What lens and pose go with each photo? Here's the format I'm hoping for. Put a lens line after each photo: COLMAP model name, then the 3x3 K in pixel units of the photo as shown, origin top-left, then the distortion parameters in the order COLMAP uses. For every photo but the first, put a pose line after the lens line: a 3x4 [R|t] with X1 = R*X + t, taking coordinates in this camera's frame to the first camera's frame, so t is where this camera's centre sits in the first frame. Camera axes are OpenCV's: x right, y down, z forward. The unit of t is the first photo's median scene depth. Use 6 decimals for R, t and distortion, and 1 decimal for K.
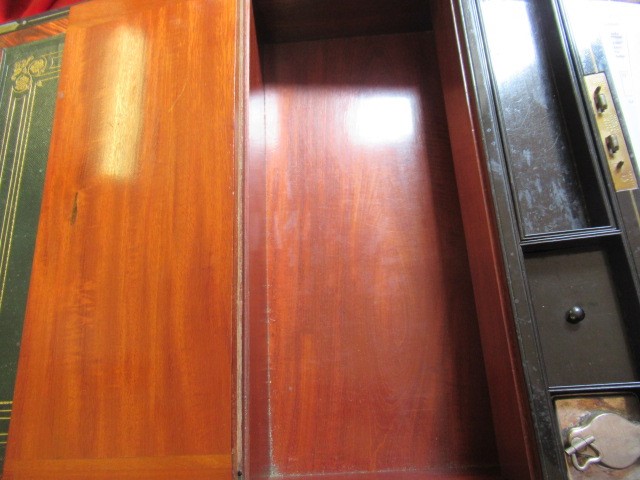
lens RADIAL K [[478.4, 0, 320.0], [0, 478.4, 240.0], [0, 0, 1]] dist [0.001595, -0.003677]
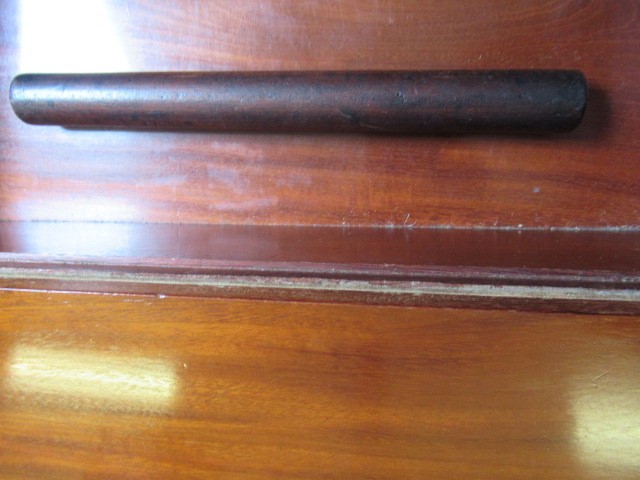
lens RADIAL K [[495.7, 0, 320.0], [0, 495.7, 240.0], [0, 0, 1]] dist [-0.007848, -0.003290]
pose [[0.048962, -0.989900, -0.133043, -0.055970], [0.987146, 0.027669, 0.157411, -0.025521], [-0.152139, -0.139040, 0.978530, 0.476458]]
